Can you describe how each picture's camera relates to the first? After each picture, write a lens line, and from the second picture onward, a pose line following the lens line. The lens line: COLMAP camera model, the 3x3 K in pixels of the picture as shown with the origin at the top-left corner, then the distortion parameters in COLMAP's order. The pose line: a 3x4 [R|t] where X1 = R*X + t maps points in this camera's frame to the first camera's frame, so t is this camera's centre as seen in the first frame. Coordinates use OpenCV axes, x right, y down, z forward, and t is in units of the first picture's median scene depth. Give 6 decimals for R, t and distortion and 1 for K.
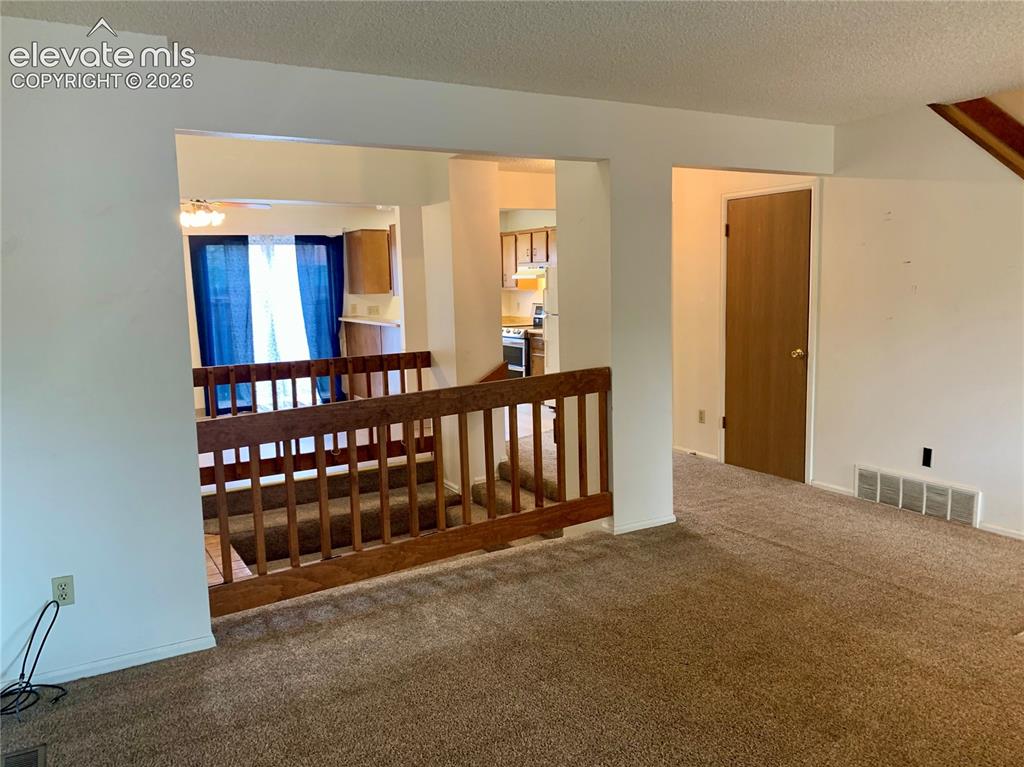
lens RADIAL K [[792.1, 0, 512.0], [0, 792.1, 383.5], [0, 0, 1]] dist [0.061215, -0.084417]
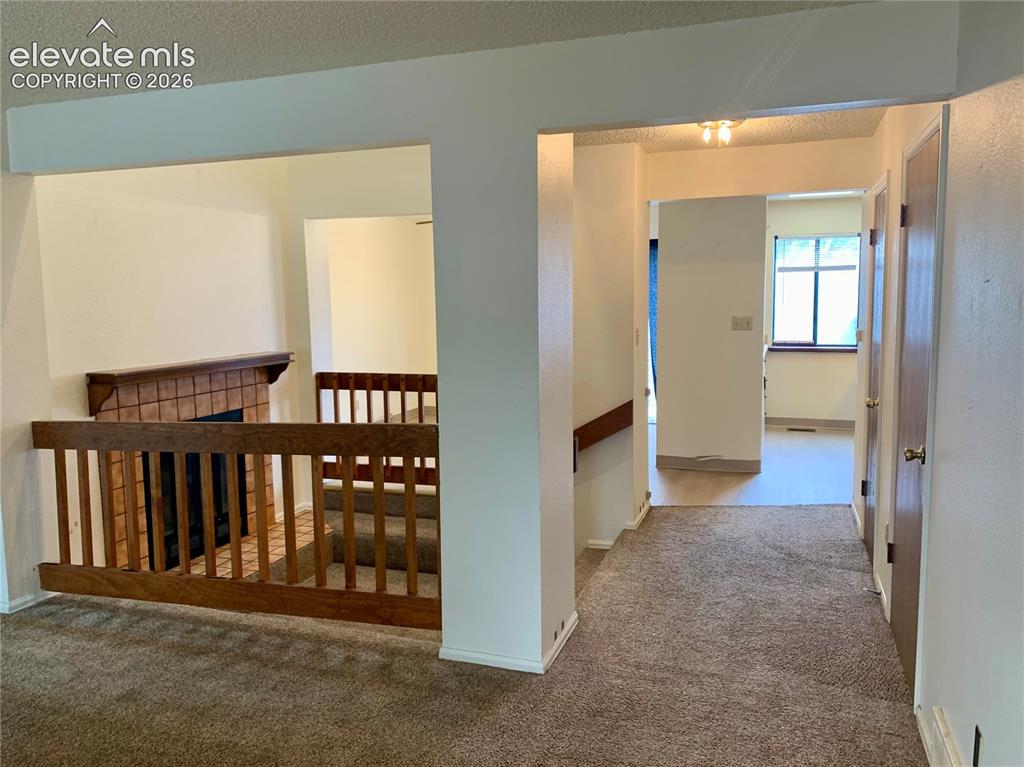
lens RADIAL K [[792.1, 0, 512.0], [0, 792.1, 383.5], [0, 0, 1]] dist [0.061215, -0.084417]
pose [[0.641452, 0.105654, -0.759853, 0.752253], [-0.097361, 0.993674, 0.055975, -0.112398], [0.760960, 0.038075, 0.647681, 0.616543]]
